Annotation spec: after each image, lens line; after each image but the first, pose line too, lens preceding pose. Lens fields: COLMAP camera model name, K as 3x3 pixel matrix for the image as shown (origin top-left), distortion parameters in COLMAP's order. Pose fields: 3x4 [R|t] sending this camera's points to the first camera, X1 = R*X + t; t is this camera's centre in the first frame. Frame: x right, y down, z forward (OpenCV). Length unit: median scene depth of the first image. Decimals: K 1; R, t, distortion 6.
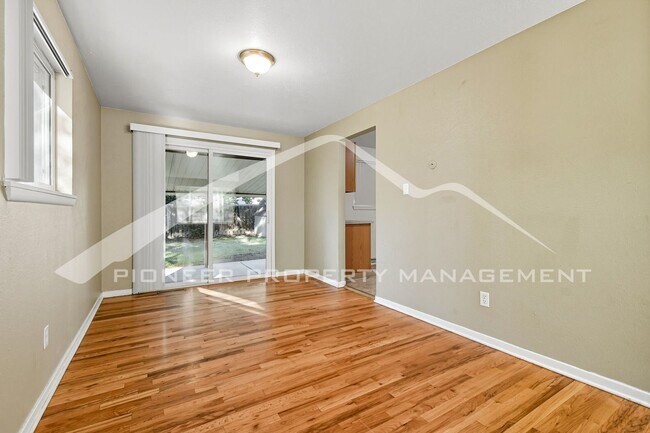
lens RADIAL K [[289.8, 0, 322.4], [0, 289.8, 216.5], [0, 0, 1]] dist [-0.001238, -0.000507]
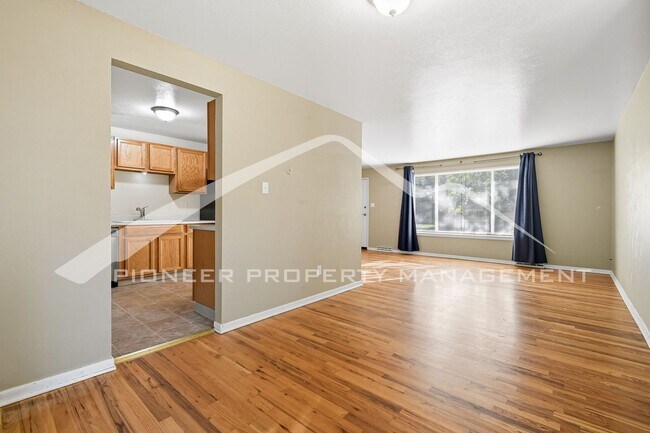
lens RADIAL K [[289.8, 0, 322.4], [0, 289.8, 216.5], [0, 0, 1]] dist [-0.001238, -0.000507]
pose [[-0.302635, -0.015712, 0.952977, -0.828017], [0.003444, 0.999840, 0.017579, -0.020741], [-0.953100, 0.008602, -0.302532, 1.353041]]
